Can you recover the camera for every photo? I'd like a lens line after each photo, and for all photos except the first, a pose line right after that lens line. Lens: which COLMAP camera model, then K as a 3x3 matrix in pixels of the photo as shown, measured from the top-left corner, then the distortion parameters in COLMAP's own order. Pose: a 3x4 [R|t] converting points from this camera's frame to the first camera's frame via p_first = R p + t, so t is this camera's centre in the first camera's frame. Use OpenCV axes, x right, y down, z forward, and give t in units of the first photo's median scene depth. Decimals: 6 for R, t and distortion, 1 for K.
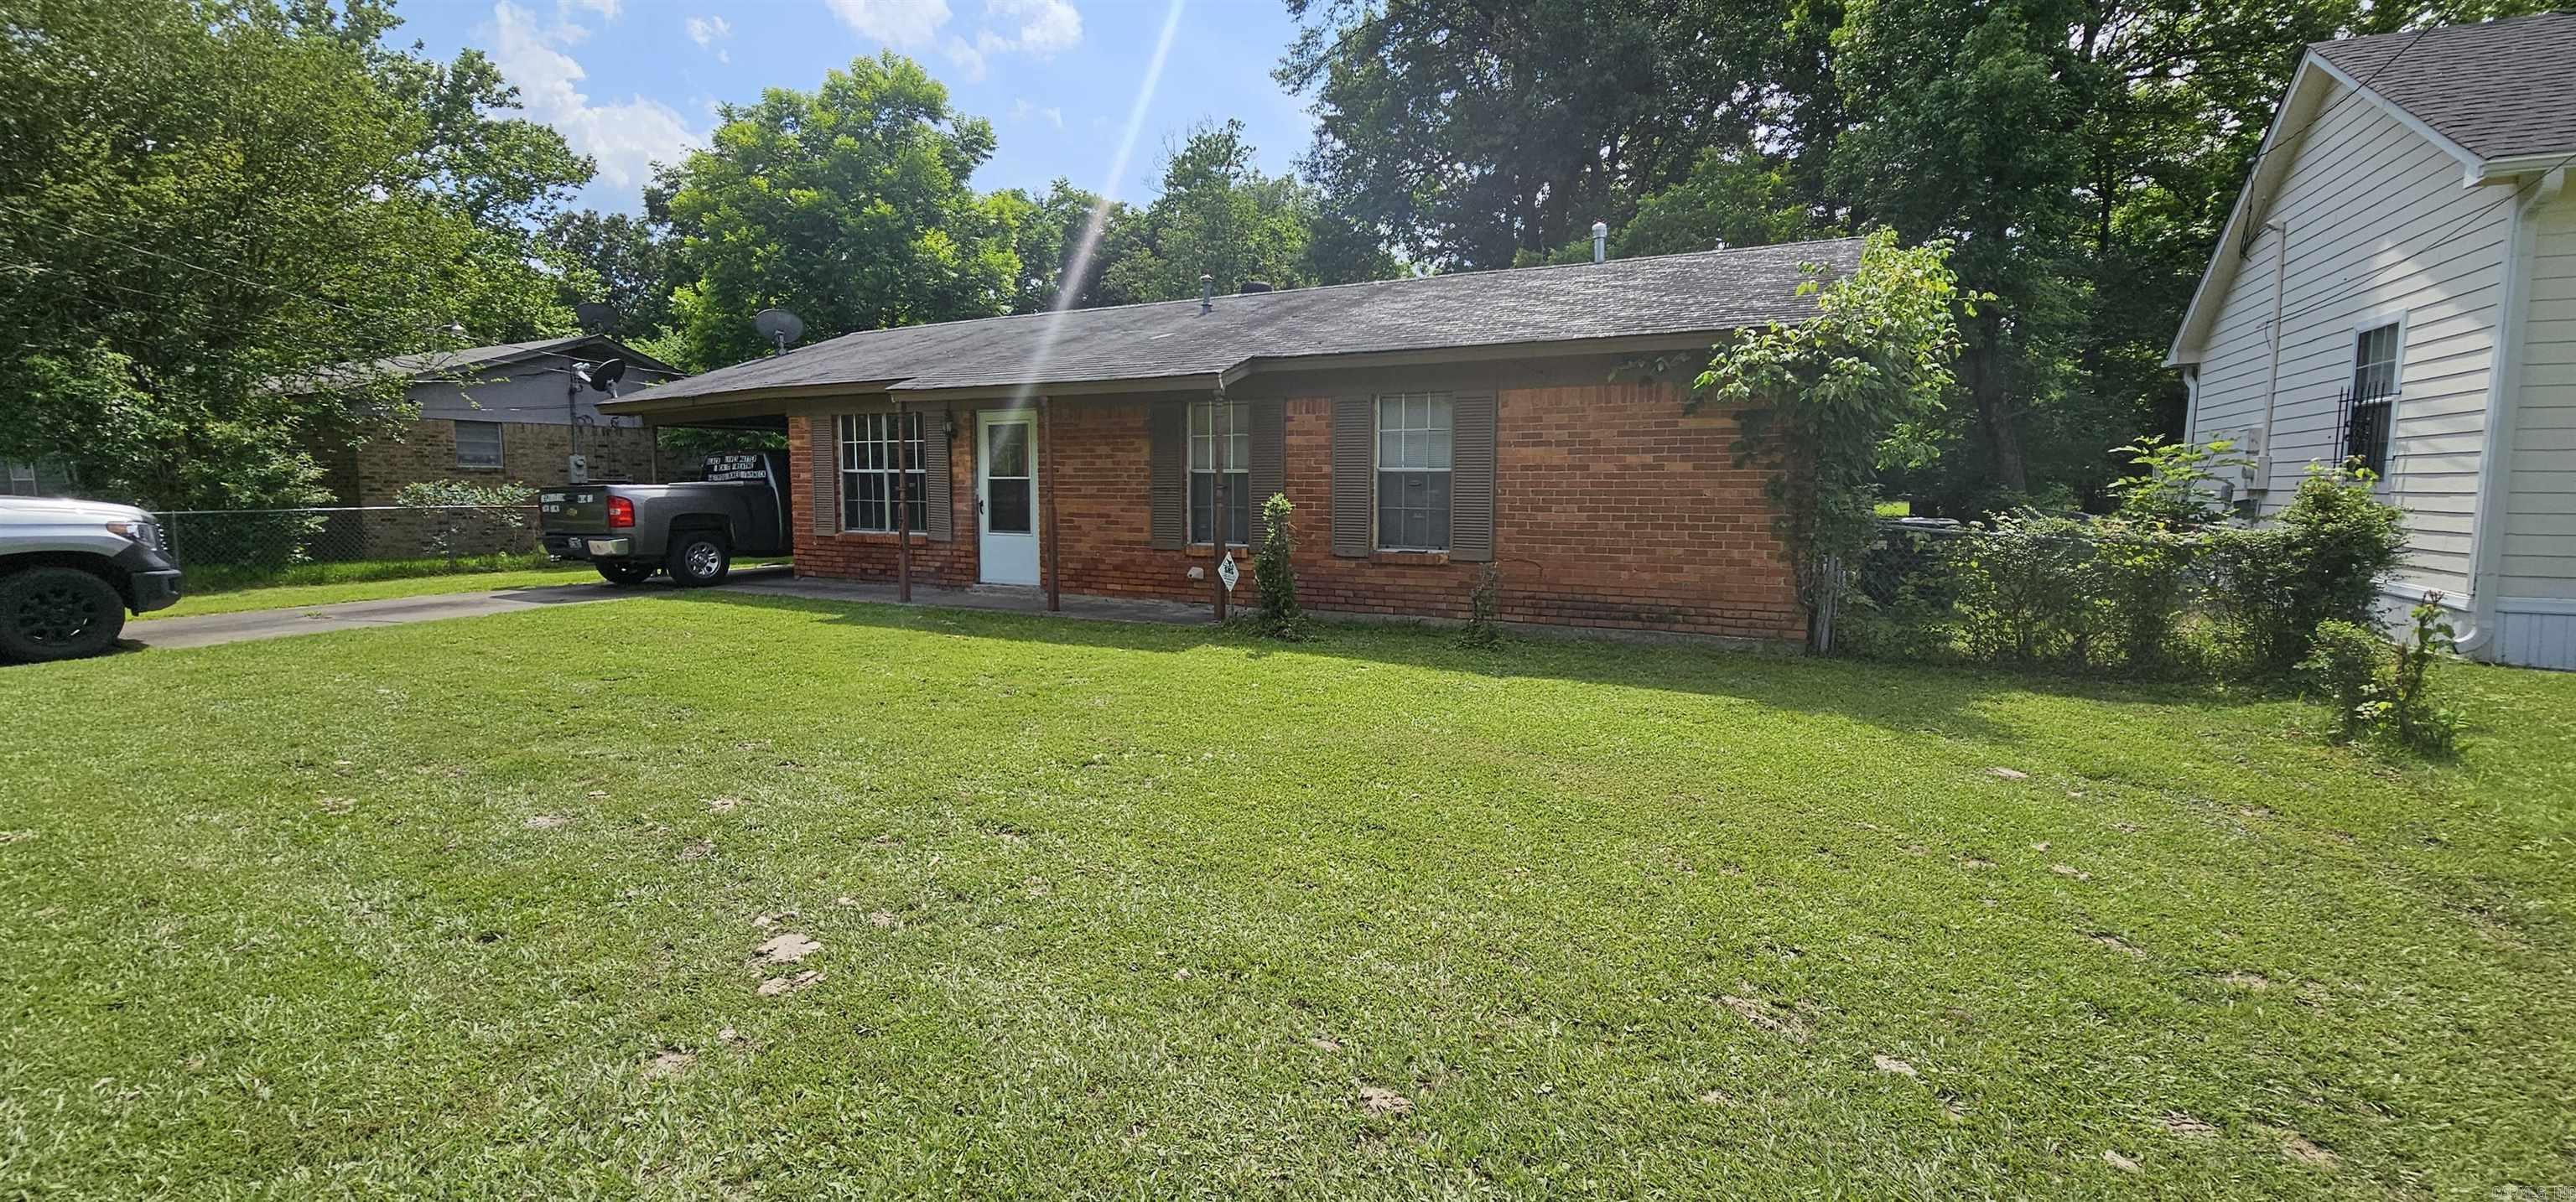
lens RADIAL K [[1044.5, 0, 1284.3], [0, 1044.5, 591.6], [0, 0, 1]] dist [-0.000039, -0.000001]
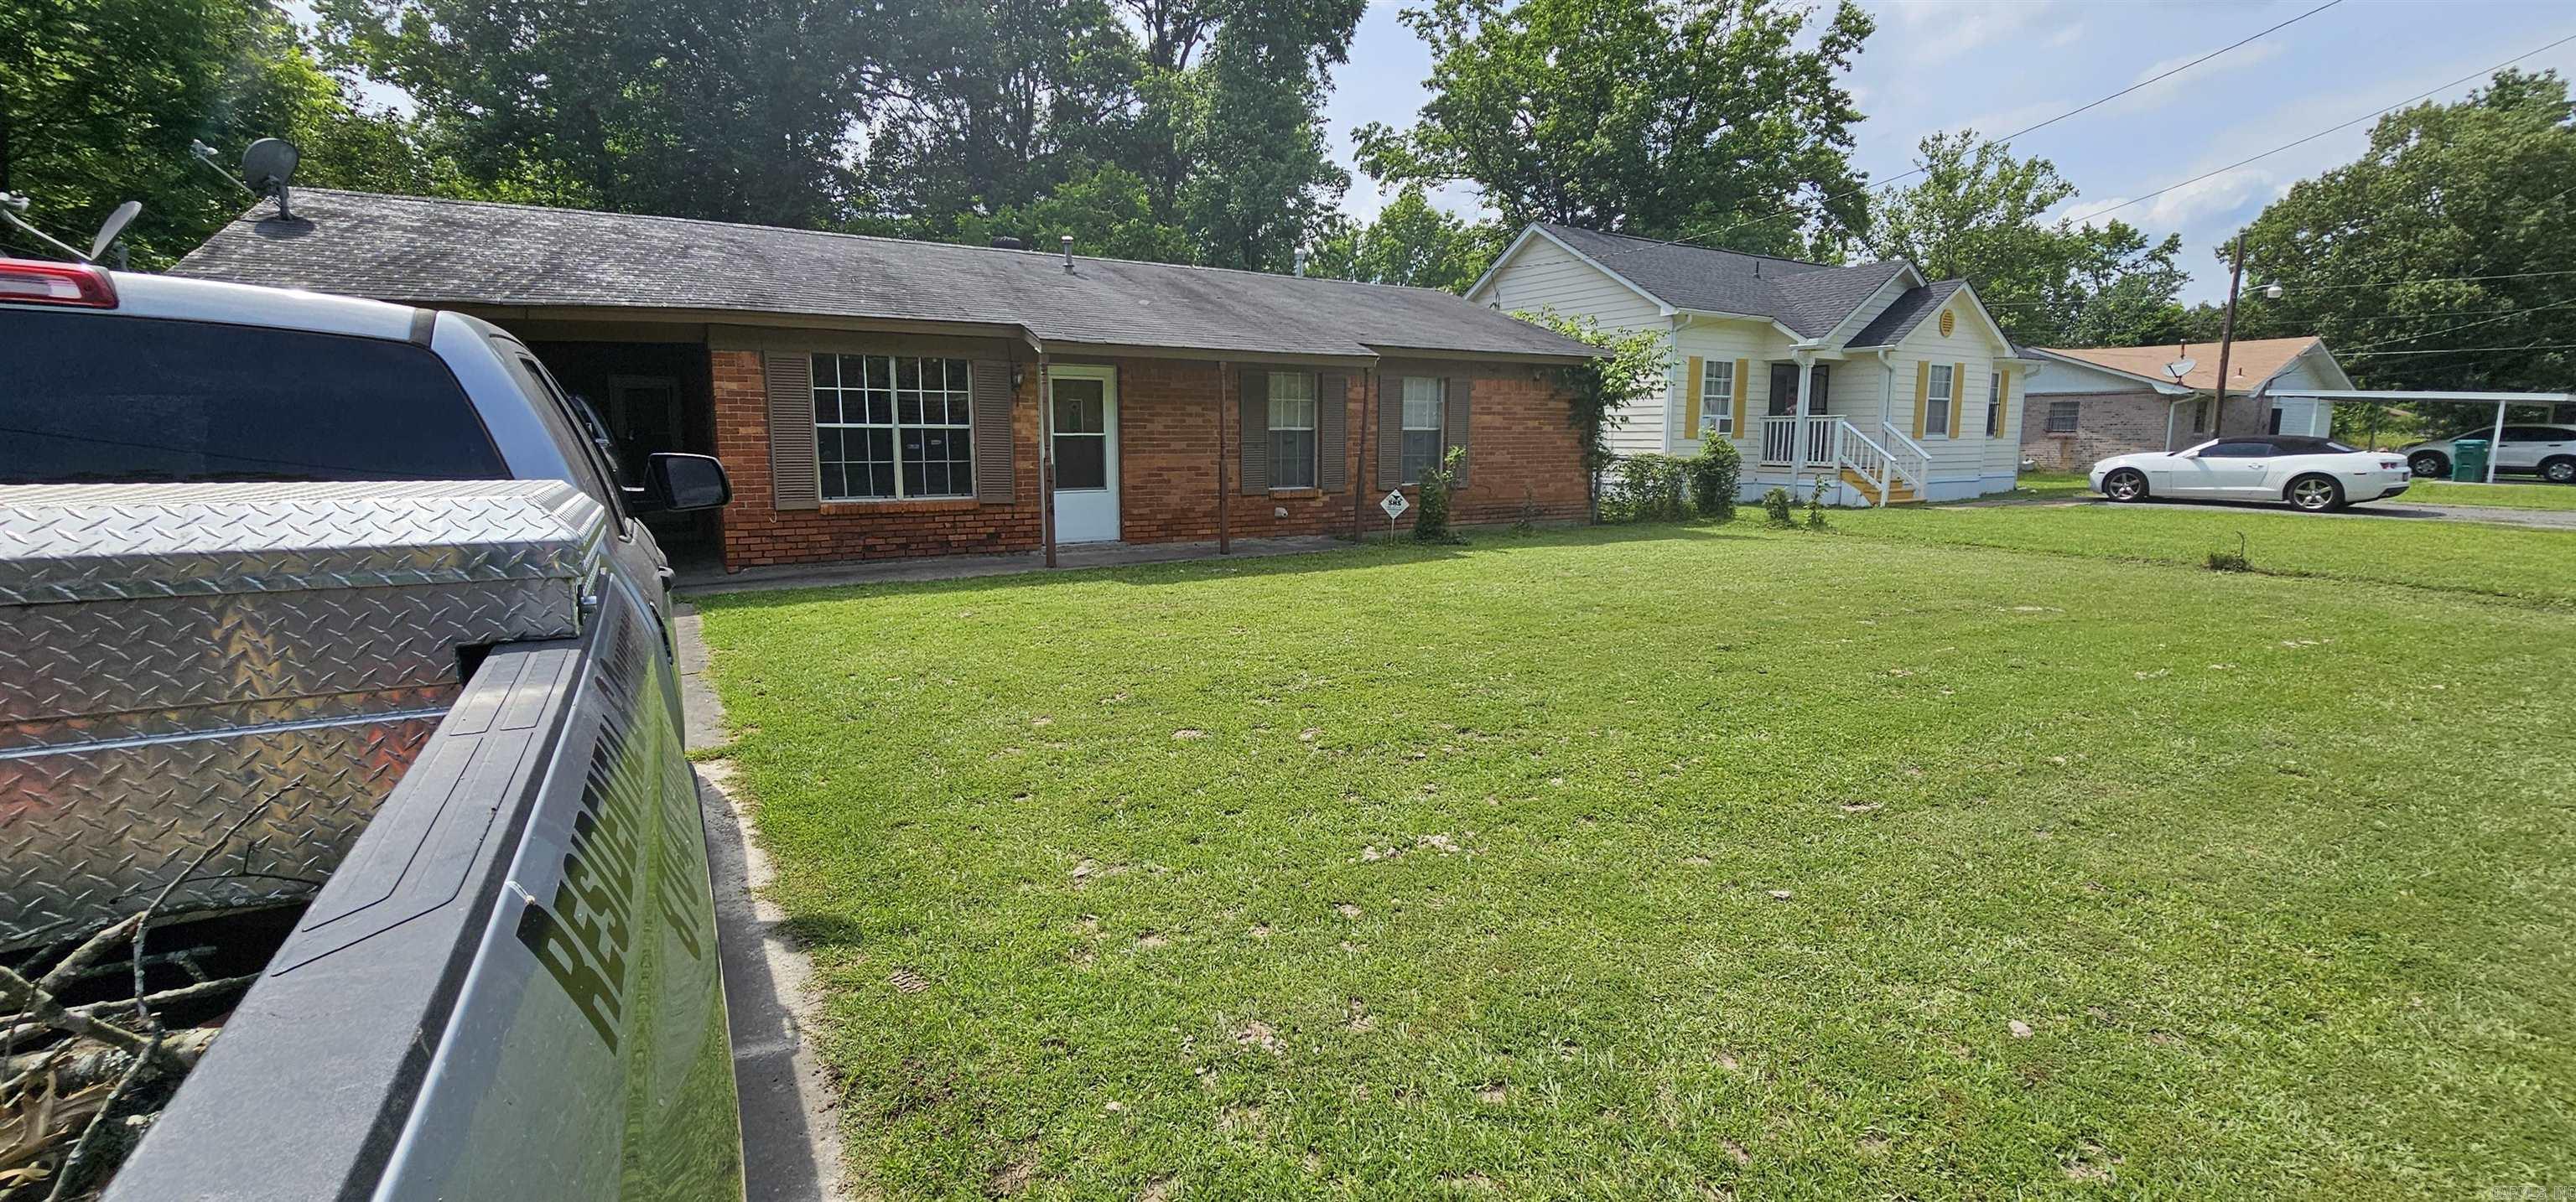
lens RADIAL K [[1044.5, 0, 1293.2], [0, 1044.5, 599.1], [0, 0, 1]] dist [-0.000039, -0.000001]
pose [[0.516180, -0.136254, 0.845573, -1.045687], [0.088539, 0.990464, 0.105552, -0.041727], [-0.851891, 0.020382, 0.523322, 0.321047]]
